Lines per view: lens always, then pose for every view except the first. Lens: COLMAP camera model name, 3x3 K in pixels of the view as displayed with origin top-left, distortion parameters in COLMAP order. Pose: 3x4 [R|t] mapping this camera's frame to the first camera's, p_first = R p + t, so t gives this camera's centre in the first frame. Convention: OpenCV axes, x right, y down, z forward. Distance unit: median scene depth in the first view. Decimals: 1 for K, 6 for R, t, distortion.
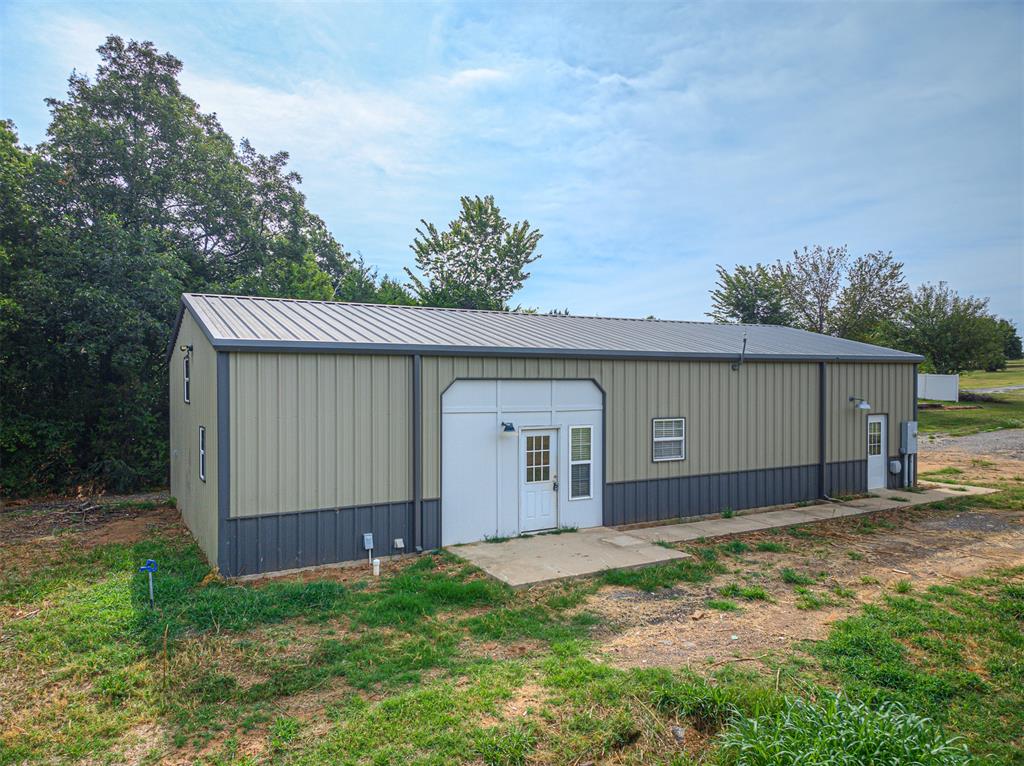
lens RADIAL K [[688.4, 0, 513.0], [0, 688.4, 388.1], [0, 0, 1]] dist [0.060656, -0.081220]
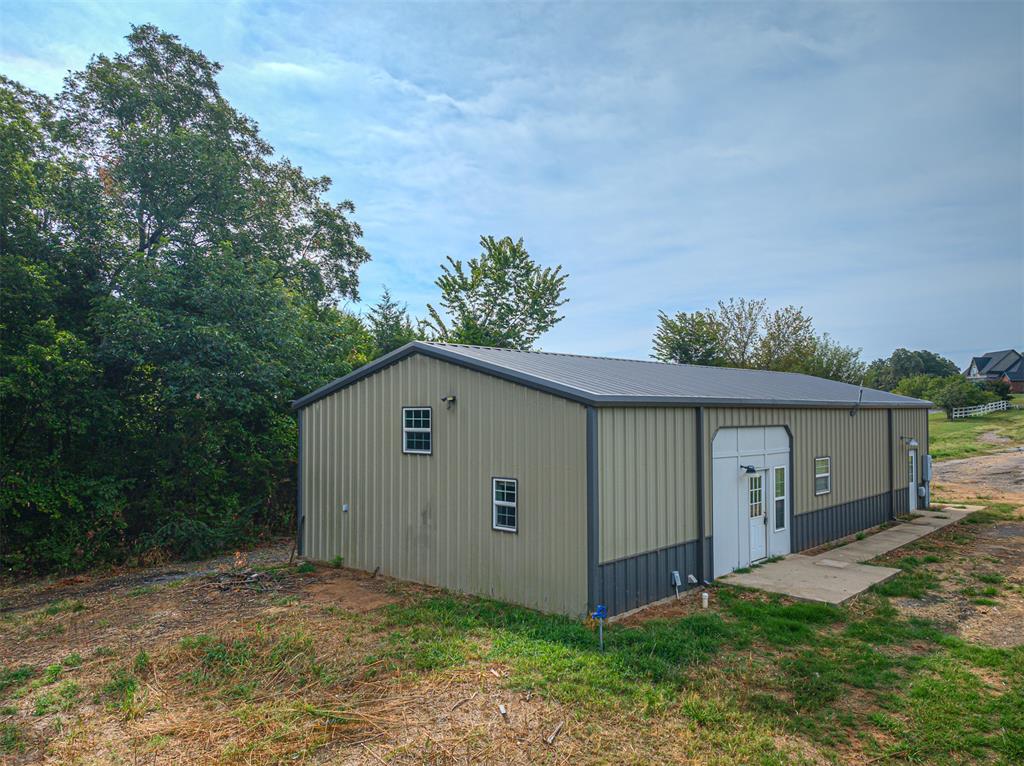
lens RADIAL K [[752.9, 0, 523.0], [0, 752.9, 398.5], [0, 0, 1]] dist [0.084987, -0.114756]
pose [[0.936407, 0.000958, 0.350915, -0.316481], [0.008817, 0.999616, -0.026257, -0.012329], [-0.350805, 0.027681, 0.936039, -0.016272]]
